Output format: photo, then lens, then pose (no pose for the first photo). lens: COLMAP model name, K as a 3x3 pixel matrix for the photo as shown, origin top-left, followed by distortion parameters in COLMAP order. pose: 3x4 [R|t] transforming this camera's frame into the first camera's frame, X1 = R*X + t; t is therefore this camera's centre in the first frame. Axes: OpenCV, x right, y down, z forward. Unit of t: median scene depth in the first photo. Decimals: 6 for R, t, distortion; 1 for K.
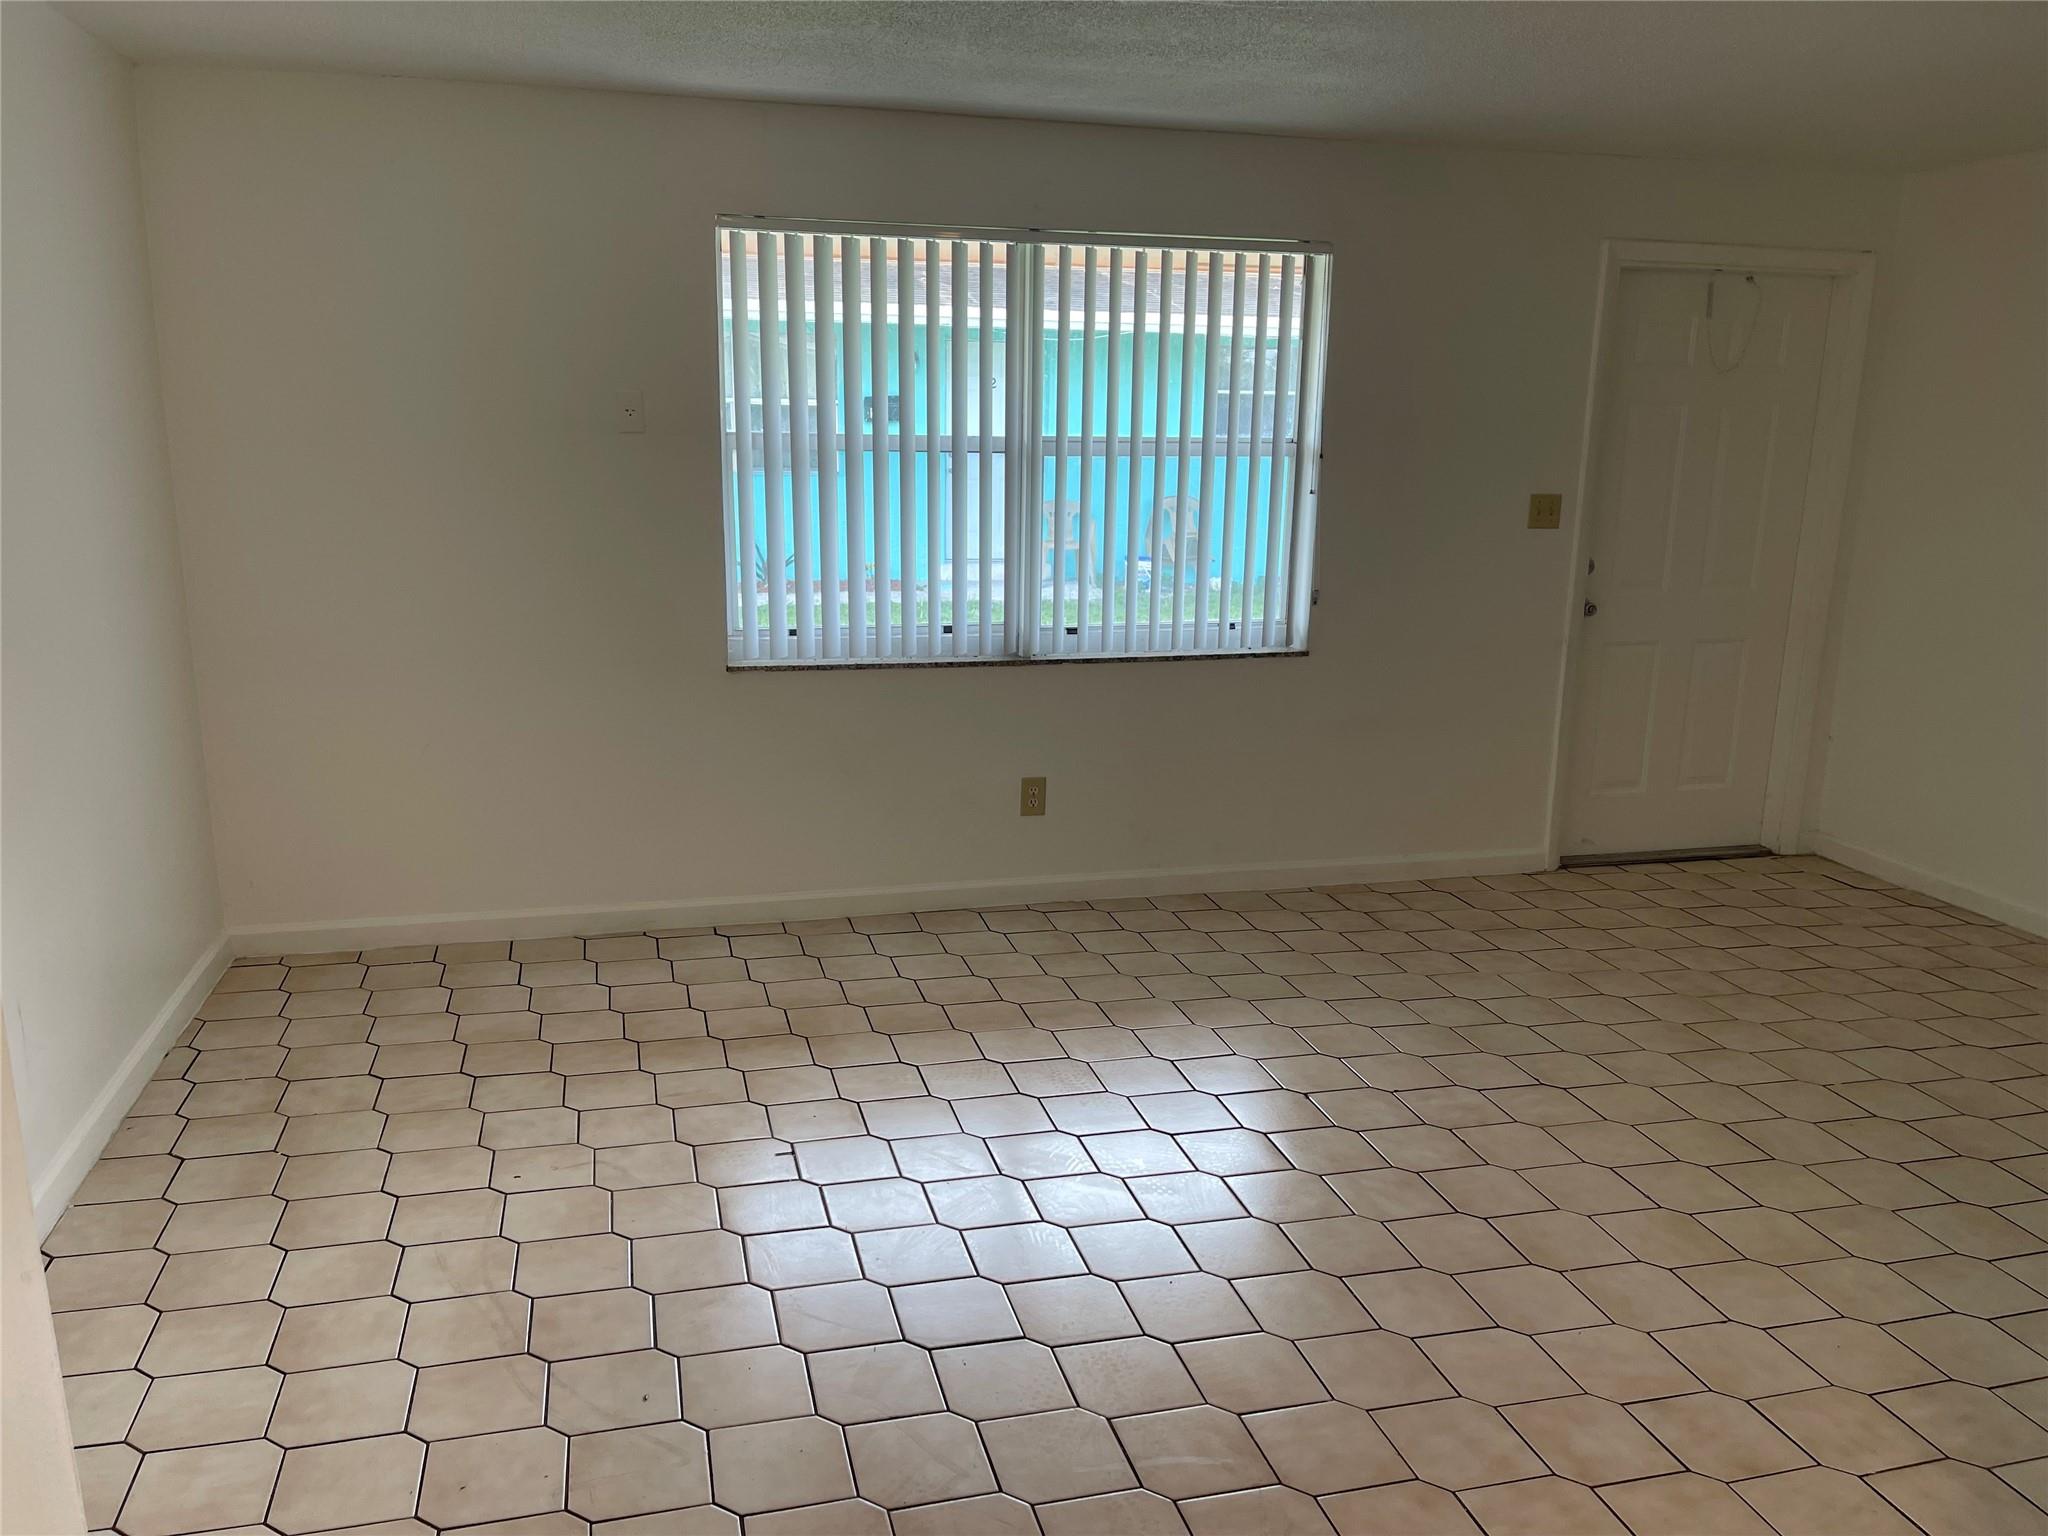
lens RADIAL K [[1551.5, 0, 1028.3], [0, 1551.5, 781.9], [0, 0, 1]] dist [0.072160, -0.097019]
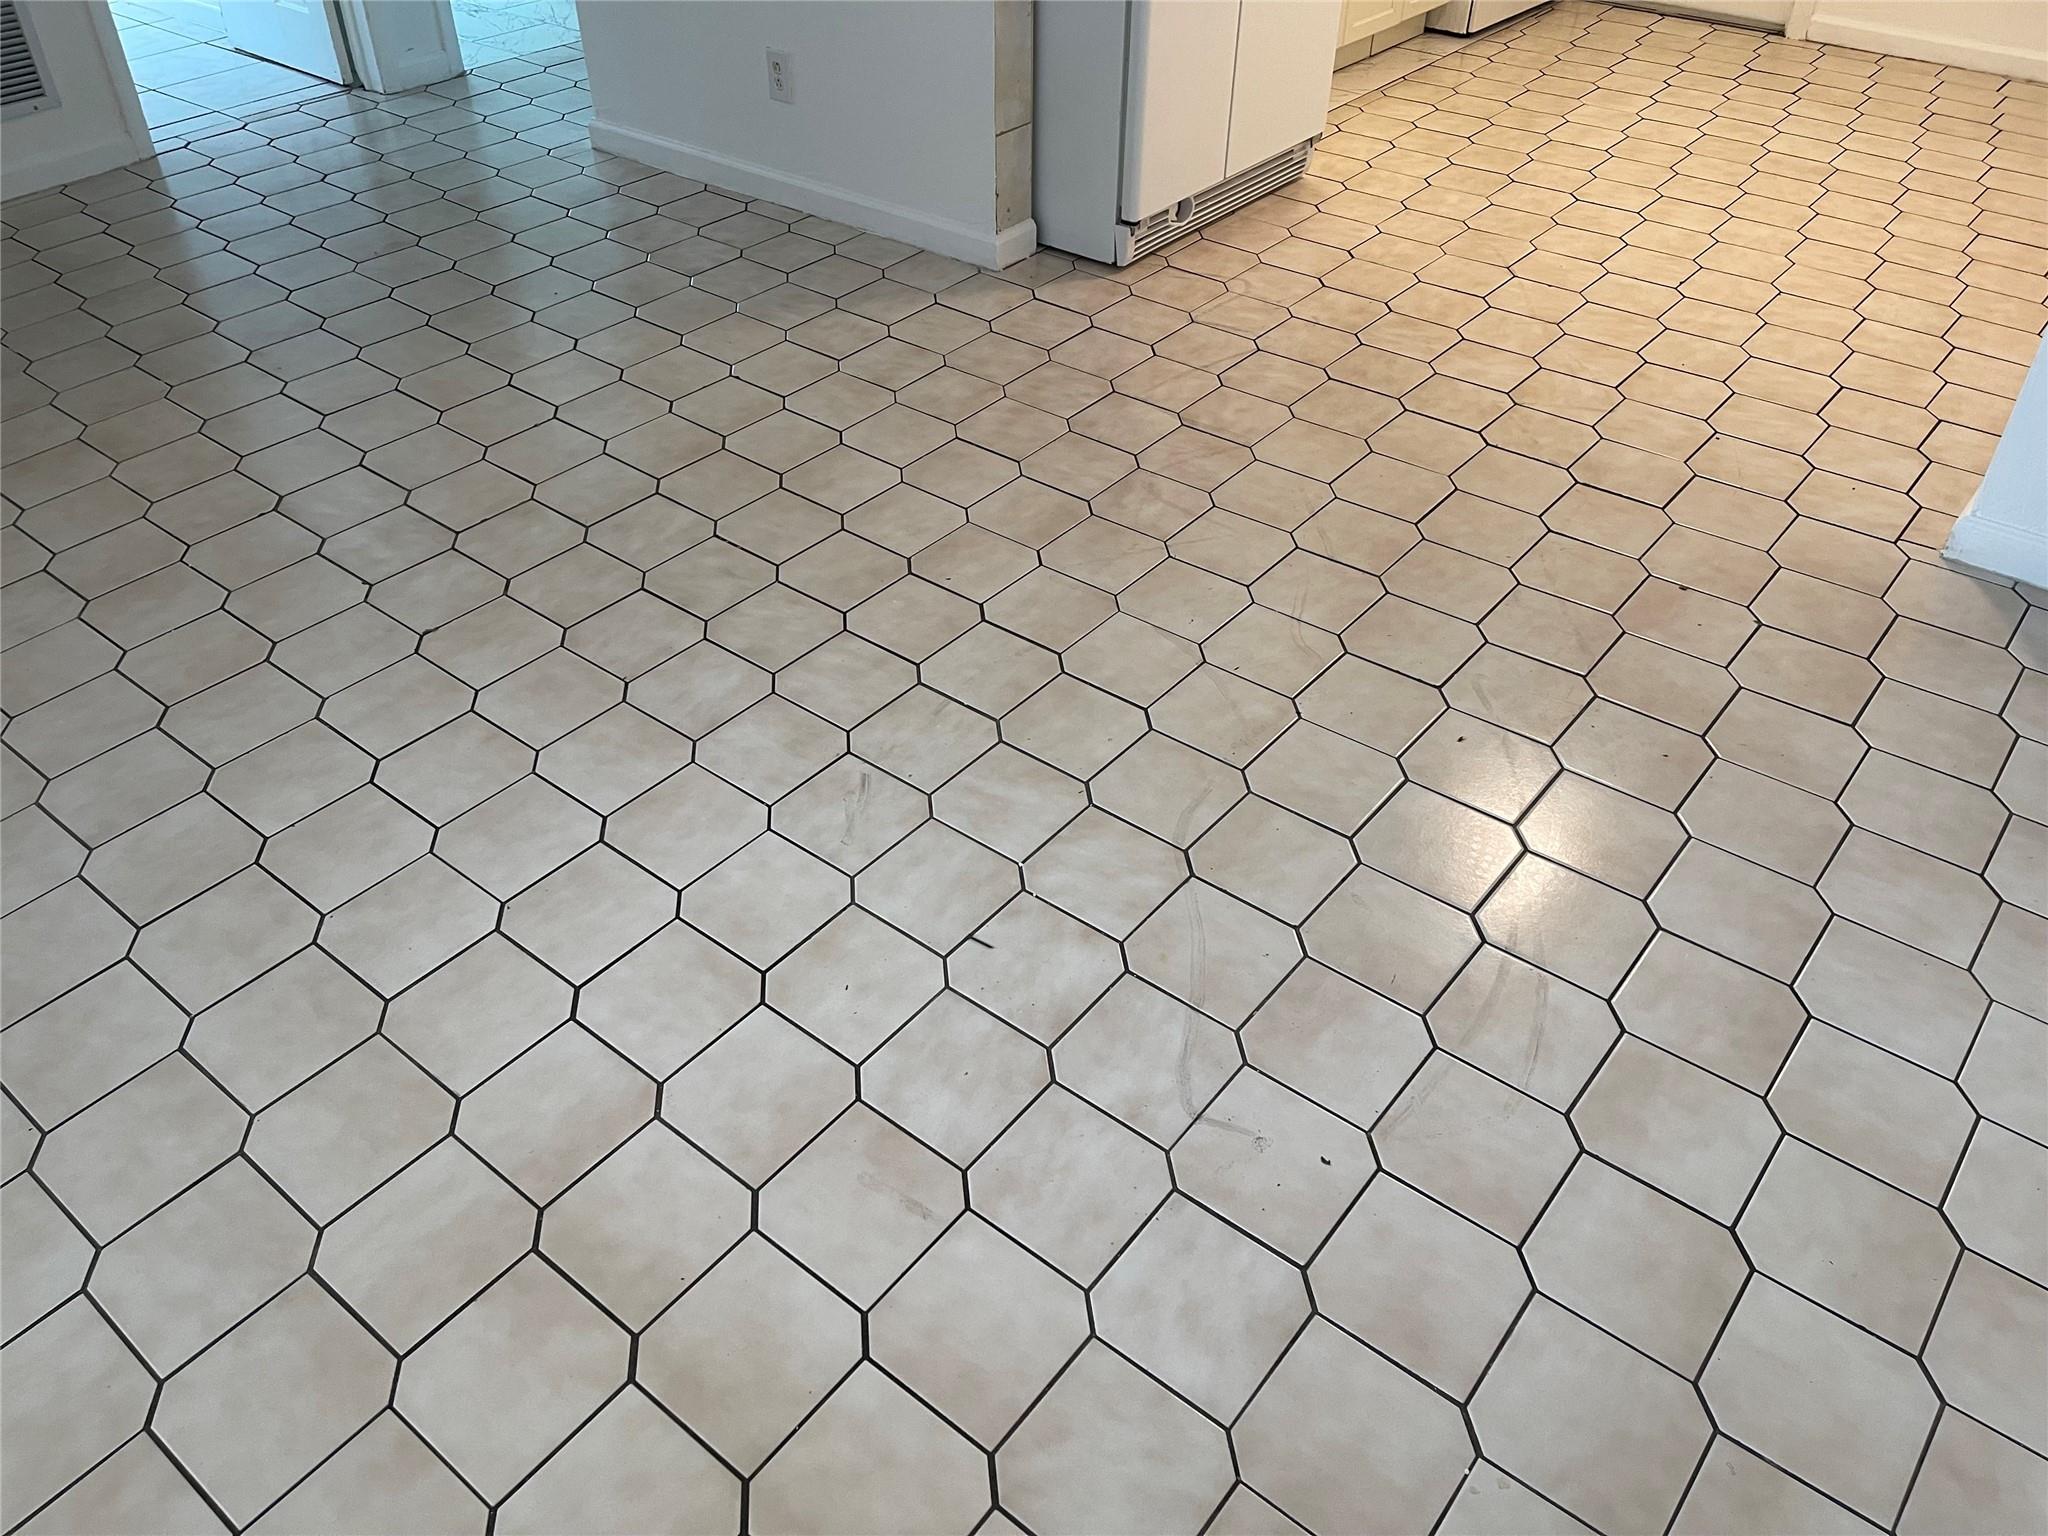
lens RADIAL K [[1551.5, 0, 1028.3], [0, 1551.5, 781.9], [0, 0, 1]] dist [0.072160, -0.097019]
pose [[-0.596582, -0.518070, 0.612938, -0.660915], [0.184147, 0.654996, 0.732851, -0.331077], [-0.781140, 0.550077, -0.295358, 1.447427]]
